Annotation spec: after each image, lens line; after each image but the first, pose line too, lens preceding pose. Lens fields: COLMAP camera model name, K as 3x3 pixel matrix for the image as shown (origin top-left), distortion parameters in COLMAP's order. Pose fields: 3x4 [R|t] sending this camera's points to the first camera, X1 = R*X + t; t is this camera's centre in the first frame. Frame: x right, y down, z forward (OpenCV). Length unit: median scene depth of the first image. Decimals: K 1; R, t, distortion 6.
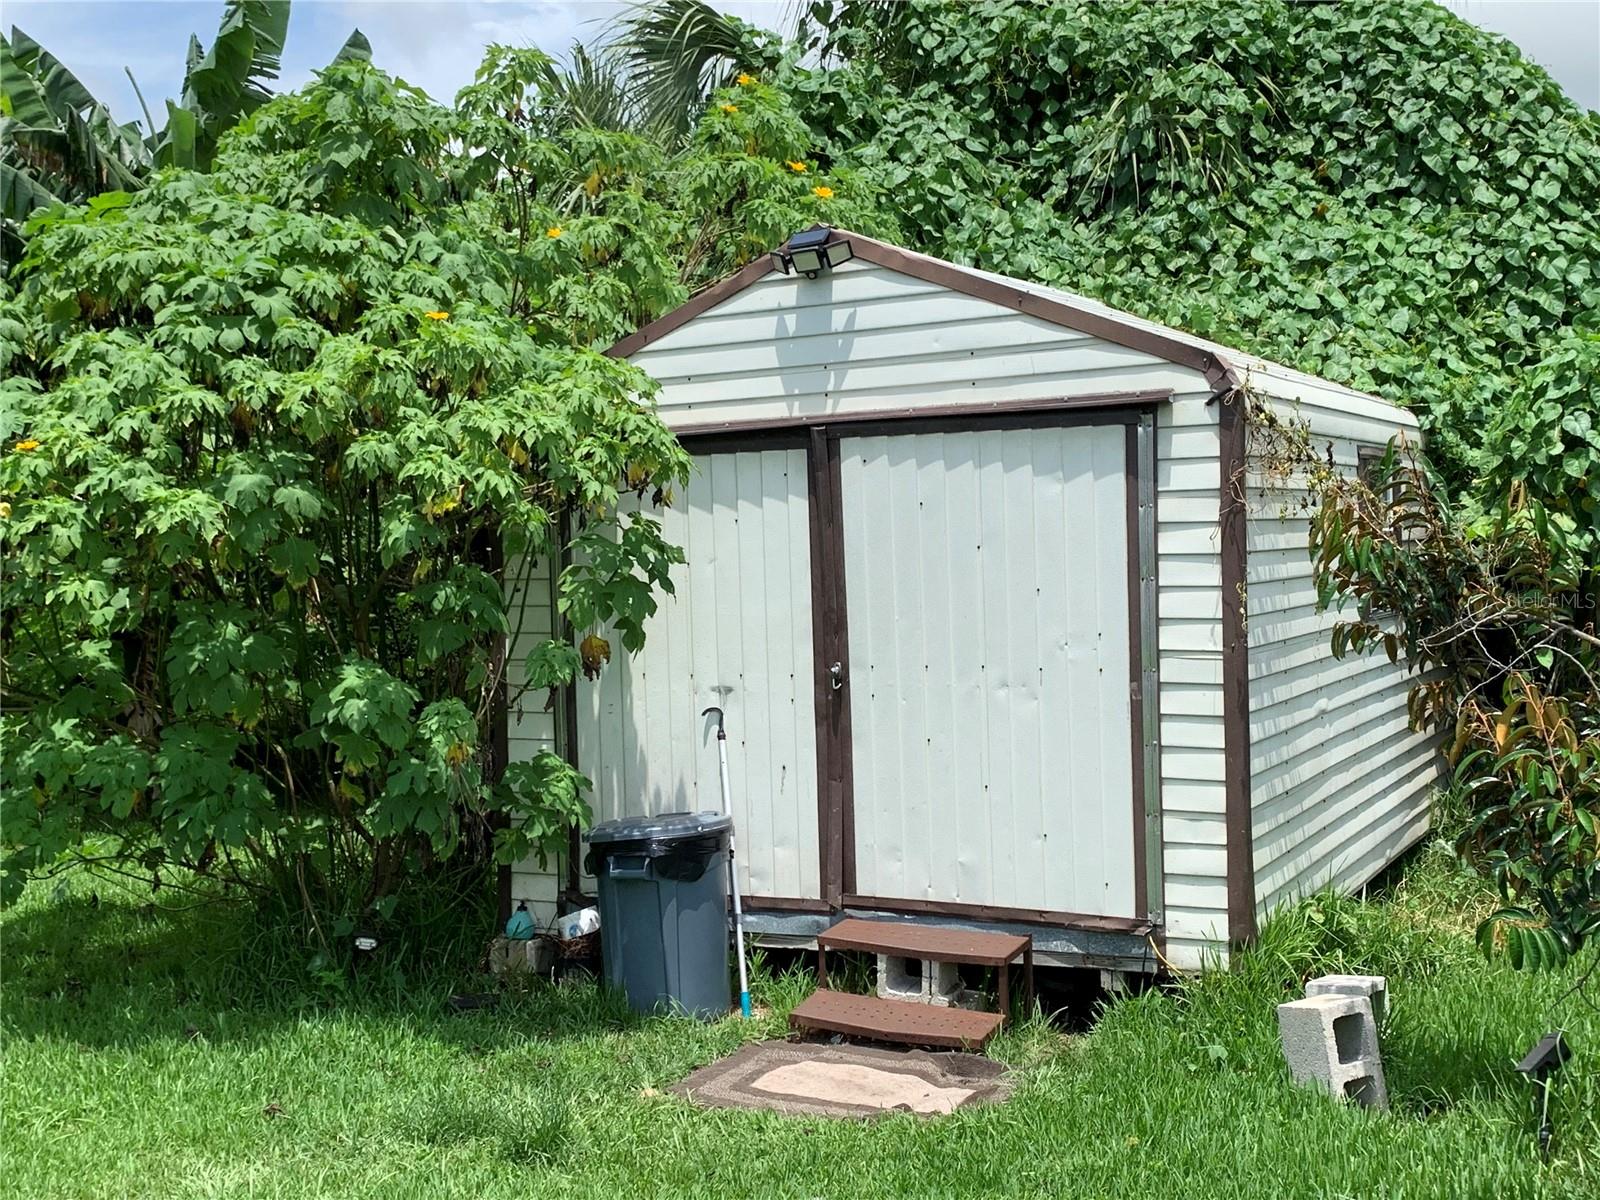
lens RADIAL K [[1945.3, 0, 800.0], [0, 1945.3, 600.0], [0, 0, 1]] dist [0.003974, -0.001520]
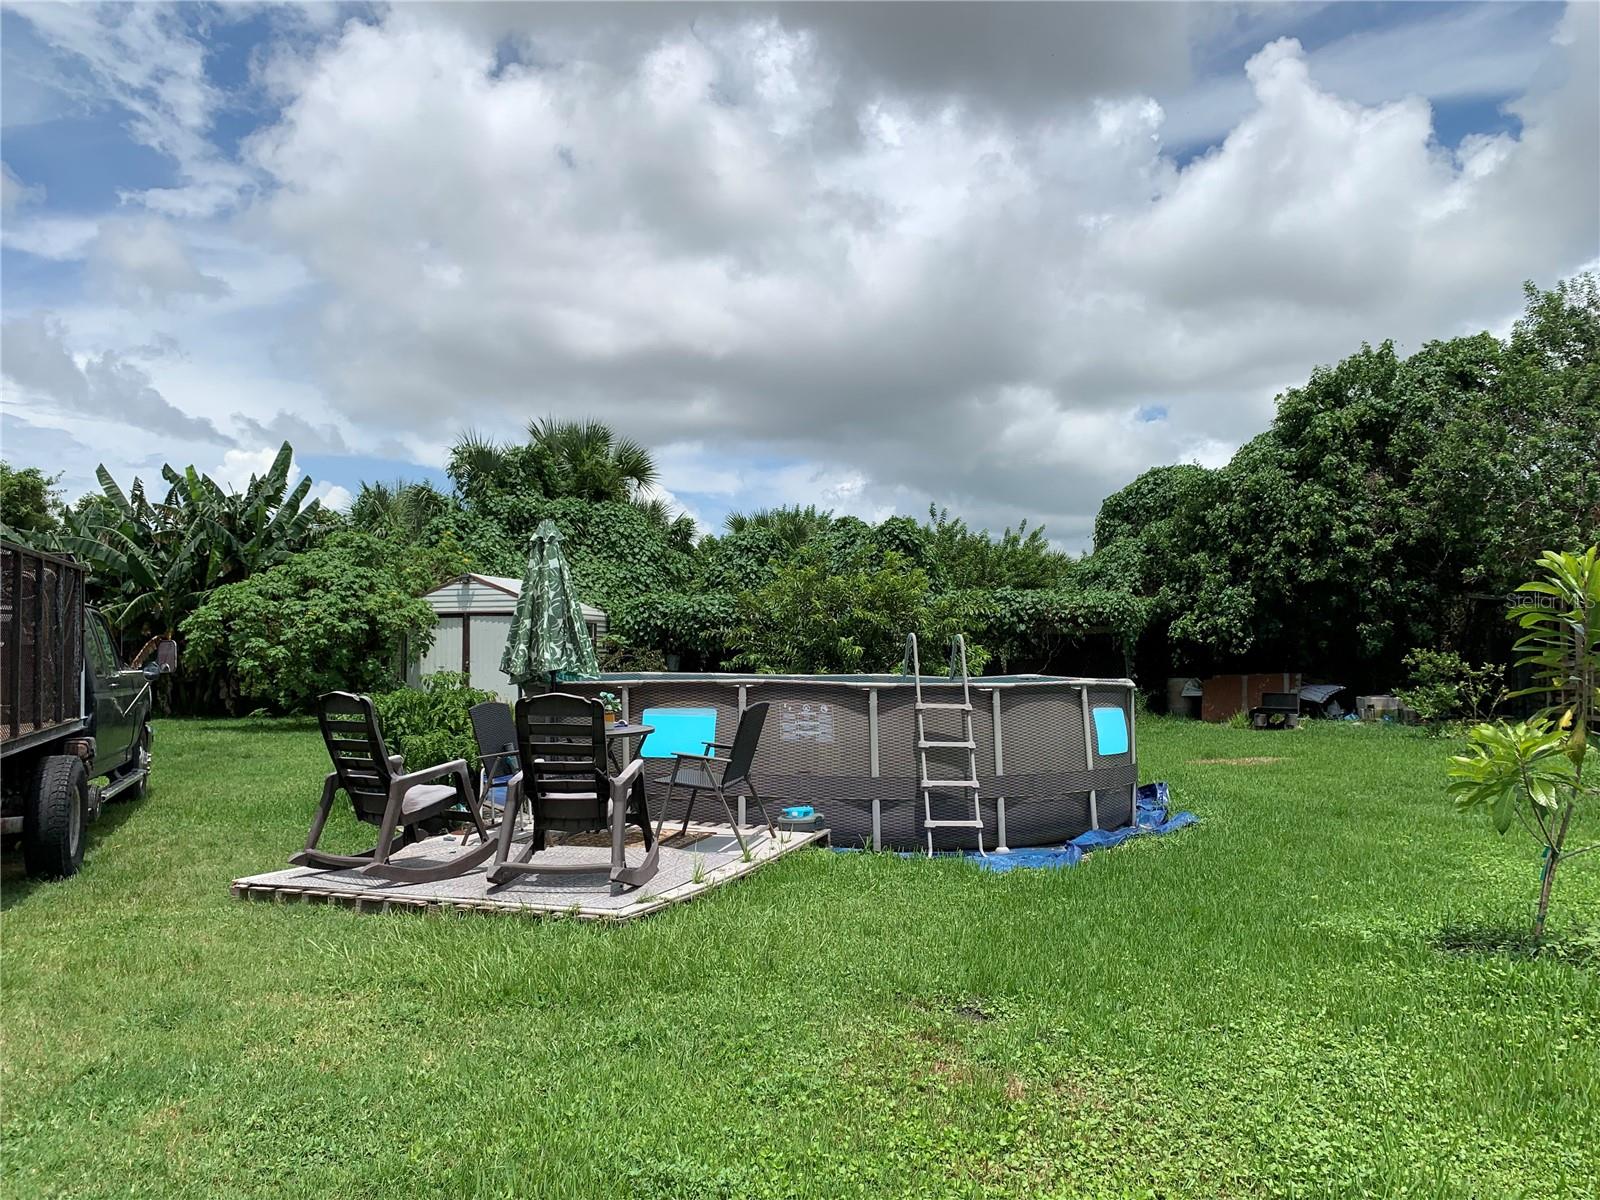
lens RADIAL K [[1030.1, 0, 800.0], [0, 1030.1, 600.0], [0, 0, 1]] dist [-0.000134, -0.000285]
pose [[0.932644, 0.044020, 0.358103, -0.131980], [-0.016116, 0.996621, -0.080538, 0.070517], [-0.360438, 0.069342, 0.930202, -1.682674]]
